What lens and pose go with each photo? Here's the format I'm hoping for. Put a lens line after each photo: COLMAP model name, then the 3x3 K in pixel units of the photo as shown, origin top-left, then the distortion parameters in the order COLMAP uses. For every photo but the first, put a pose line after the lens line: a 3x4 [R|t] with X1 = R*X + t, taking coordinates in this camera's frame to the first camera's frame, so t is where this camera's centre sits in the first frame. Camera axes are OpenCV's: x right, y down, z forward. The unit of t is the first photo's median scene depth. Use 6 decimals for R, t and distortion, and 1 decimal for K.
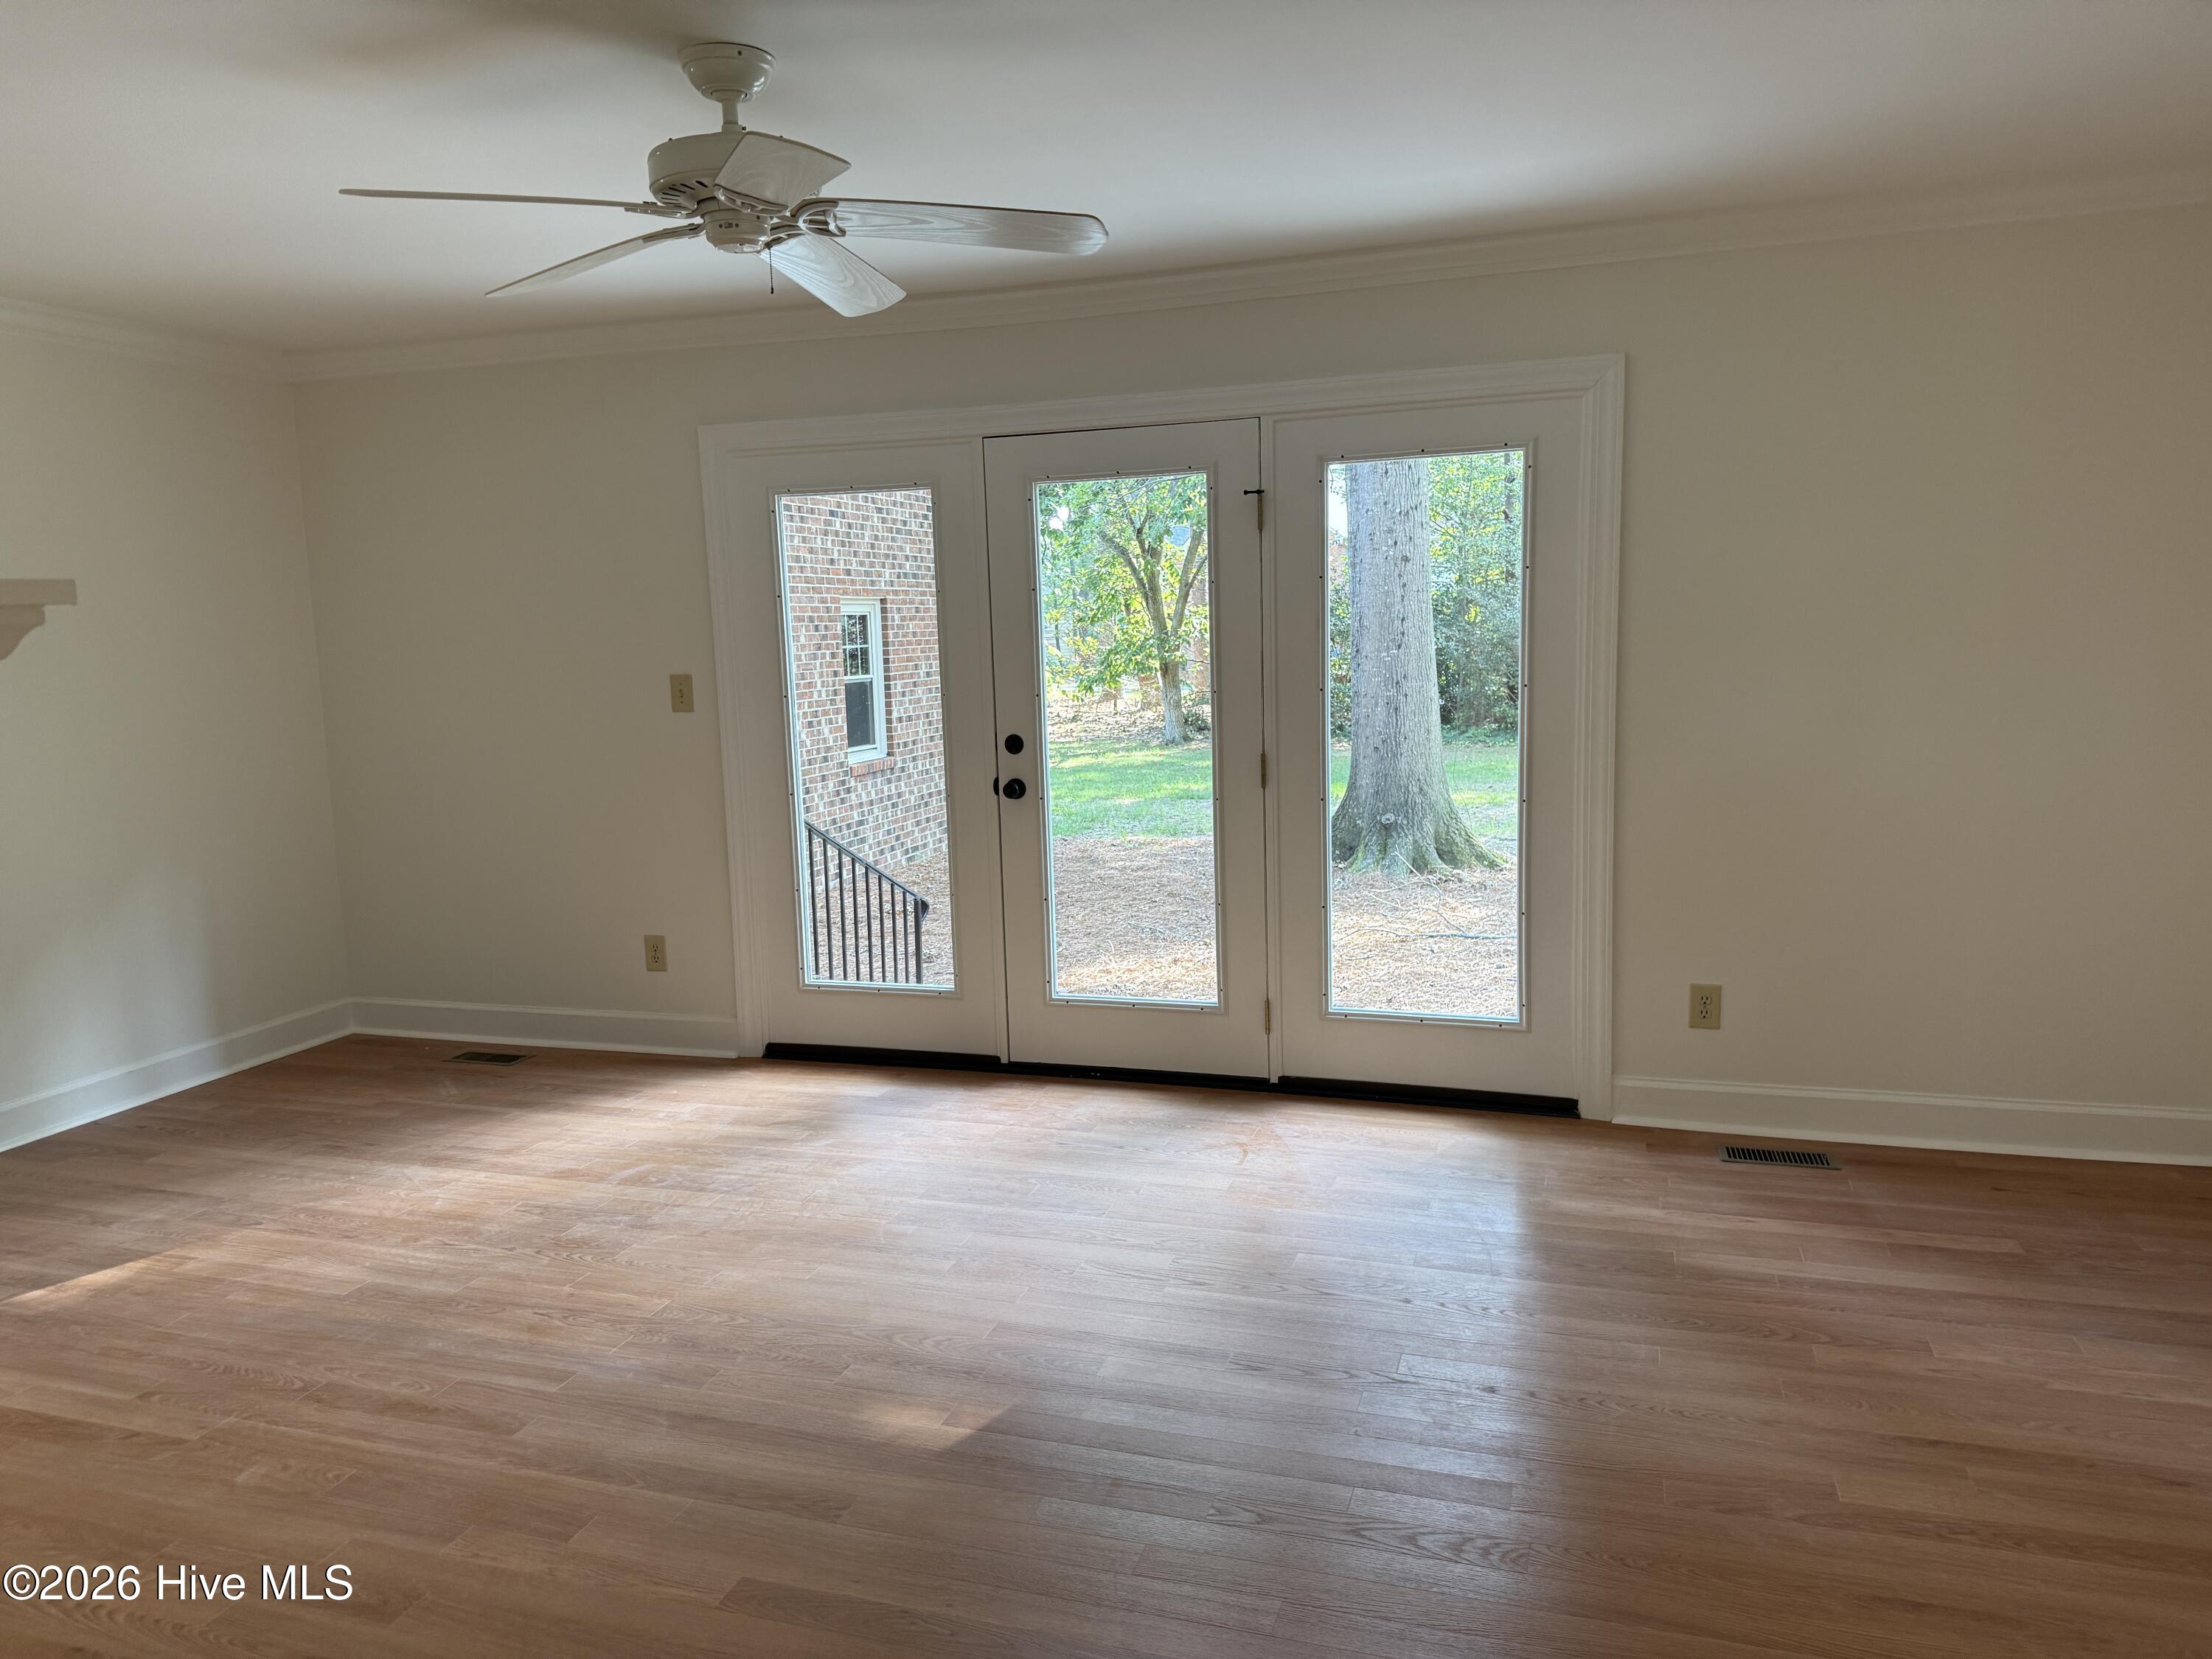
lens RADIAL K [[1560.4, 0, 1101.1], [0, 1560.4, 823.2], [0, 0, 1]] dist [0.079561, -0.094650]
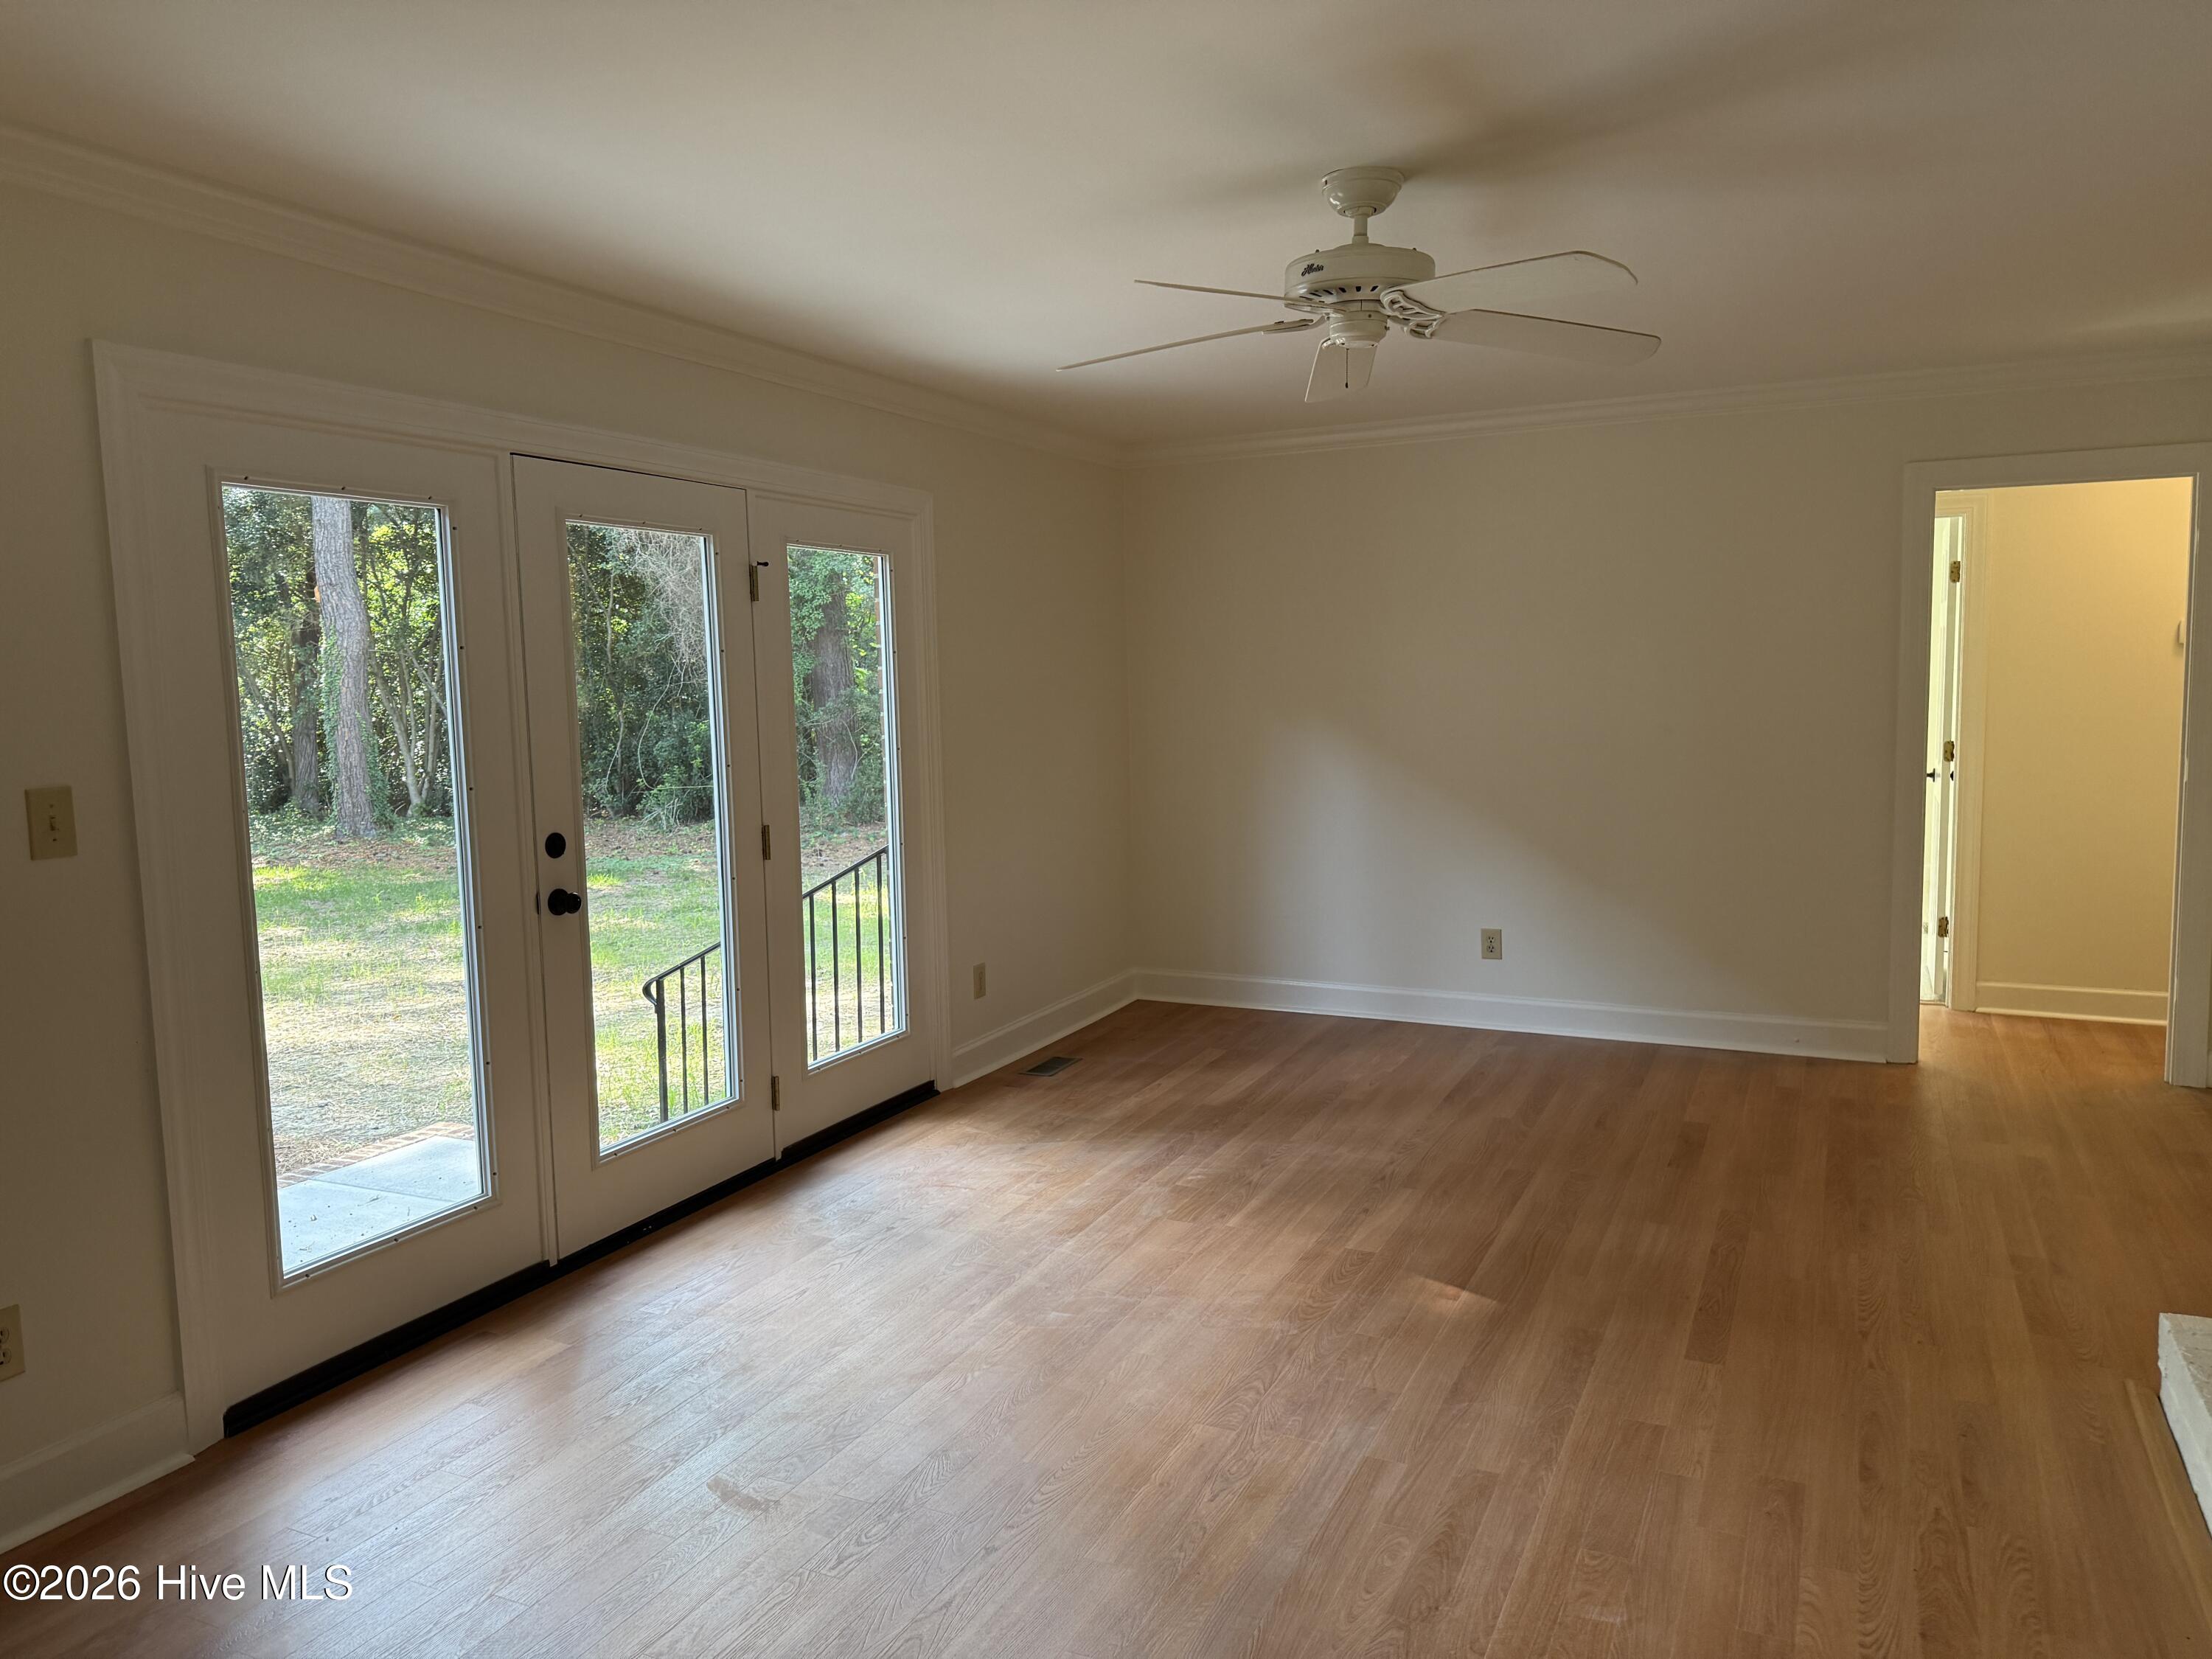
lens RADIAL K [[1560.4, 0, 1099.9], [0, 1560.4, 825.3], [0, 0, 1]] dist [0.079561, -0.094650]
pose [[0.118412, -0.074072, 0.990198, -1.141383], [0.143623, 0.988005, 0.056733, -0.094053], [-0.982523, 0.135497, 0.127630, 0.891102]]
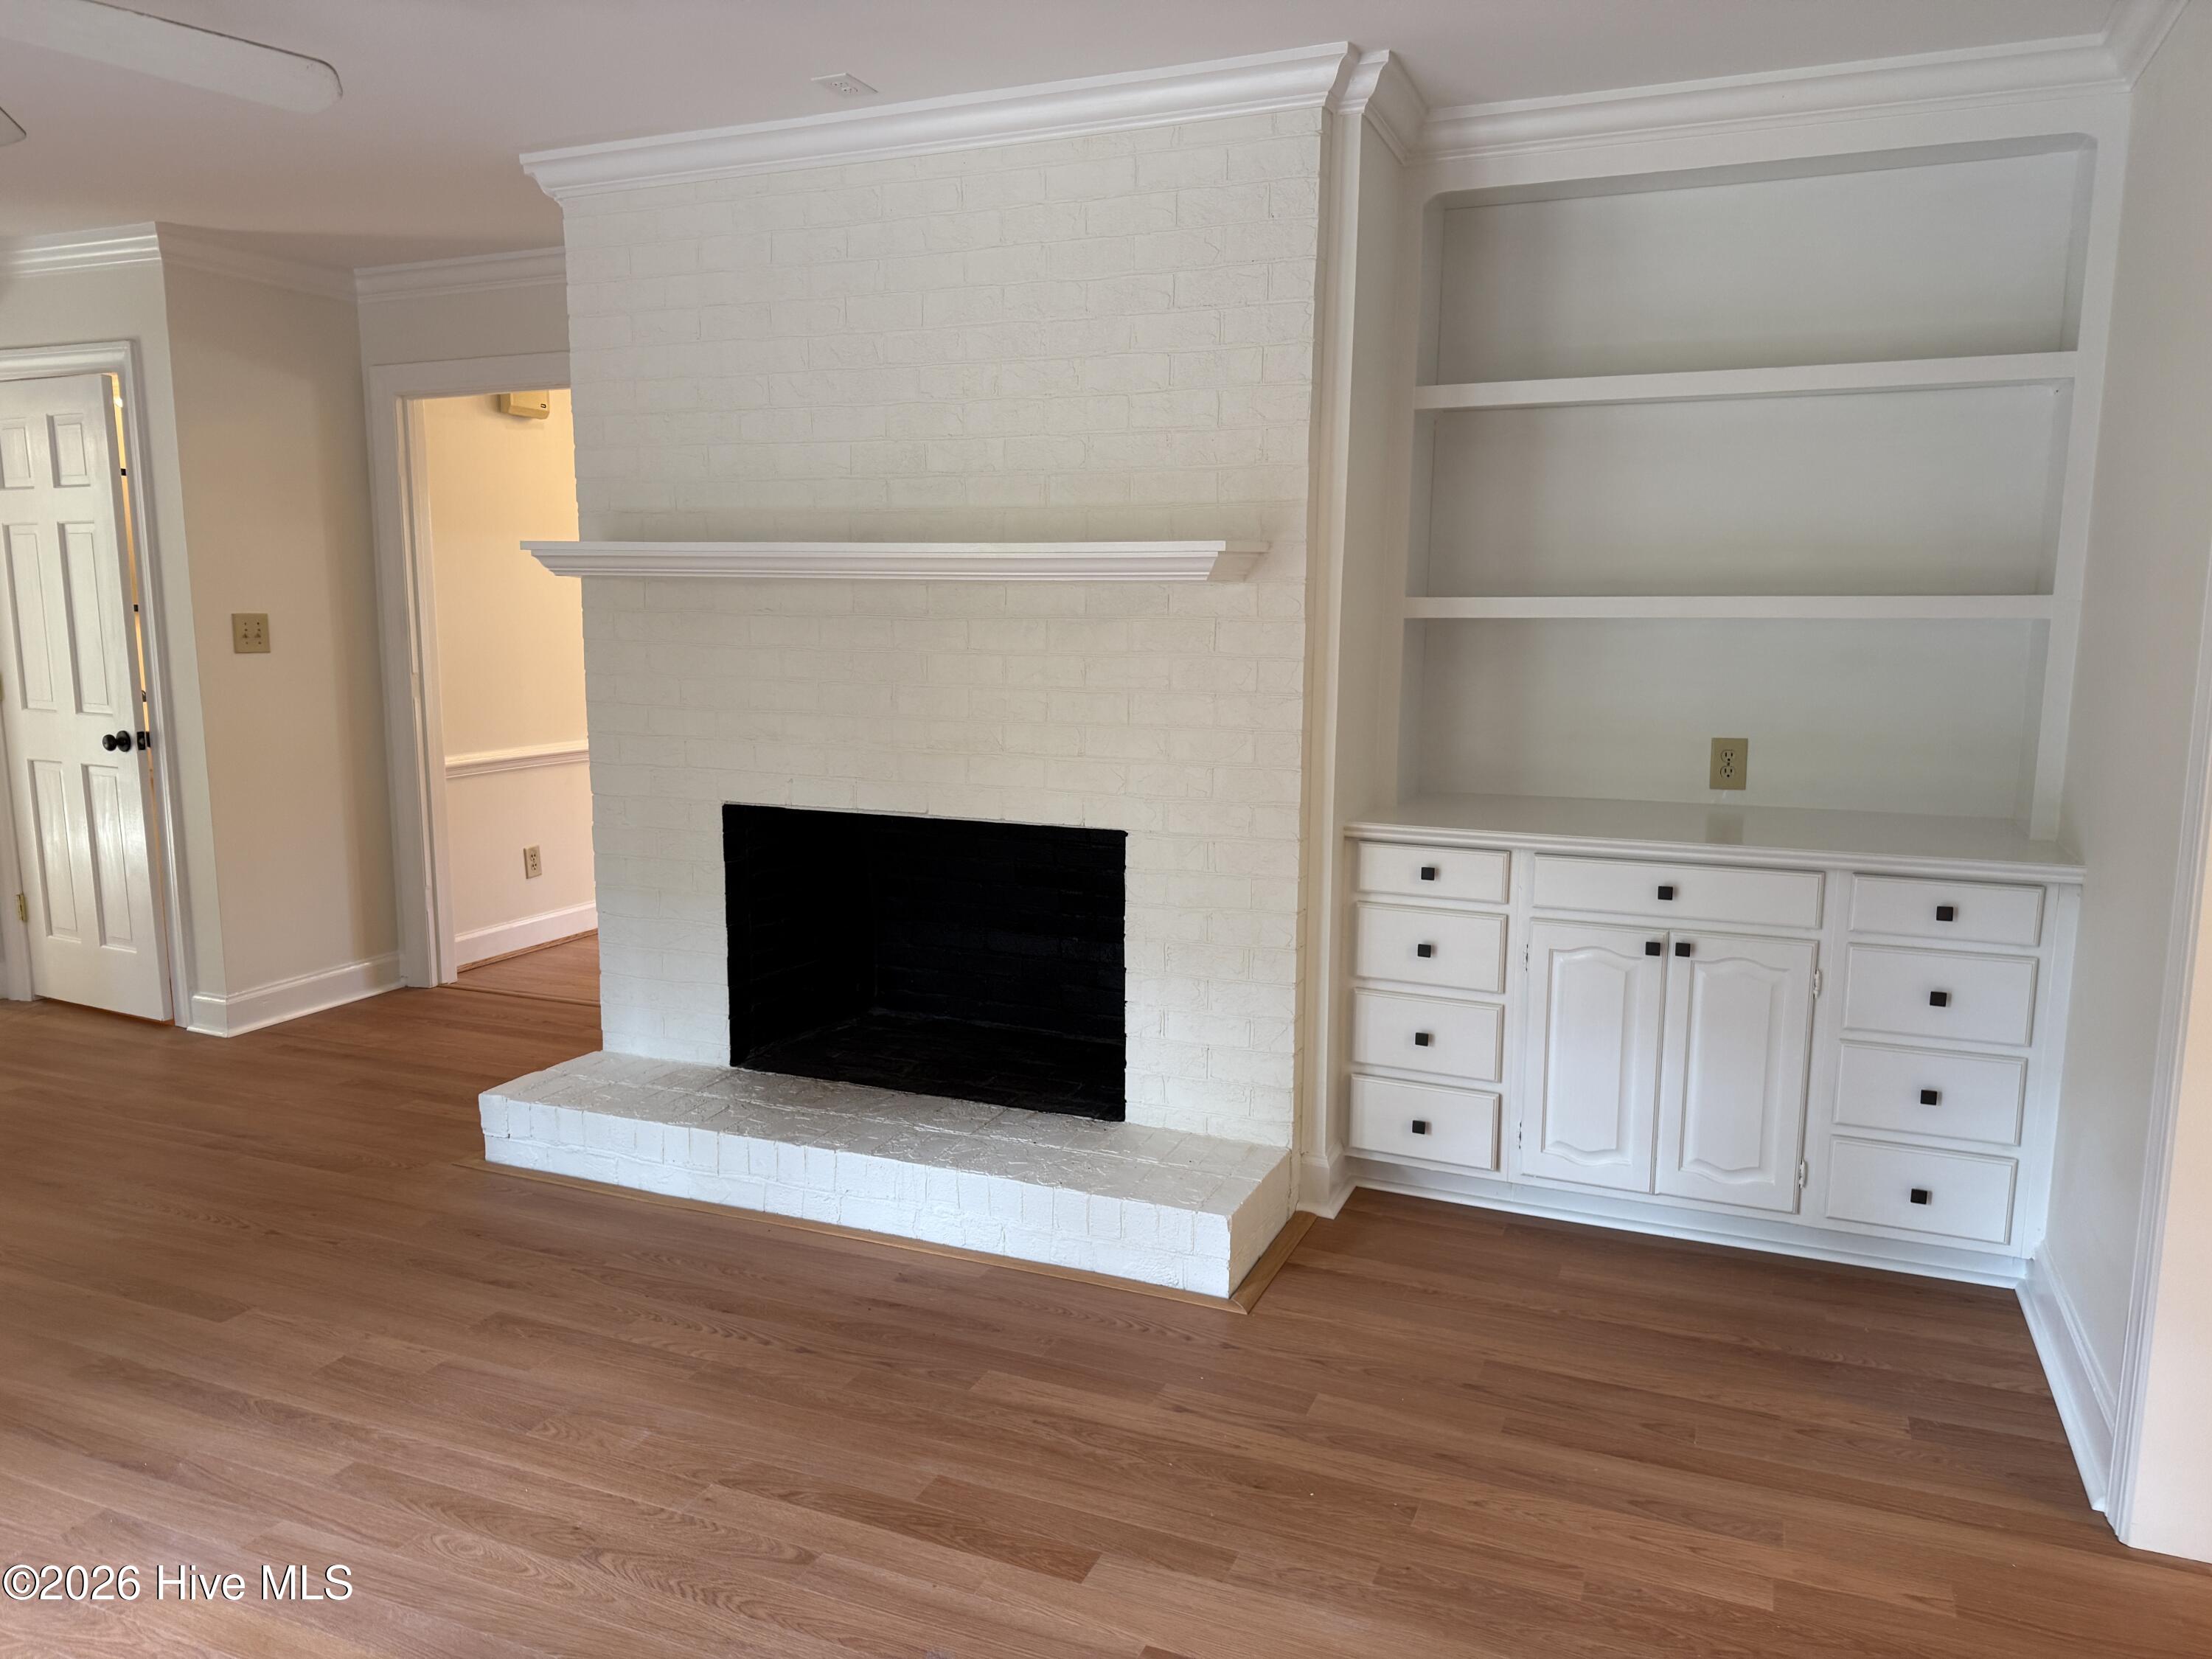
lens RADIAL K [[1560.4, 0, 1110.8], [0, 1560.4, 822.4], [0, 0, 1]] dist [0.079561, -0.094650]
pose [[-0.997006, 0.015447, 0.075767, -0.721863], [0.035415, 0.962251, 0.269848, -0.149312], [-0.068738, 0.271724, -0.959917, 1.439687]]
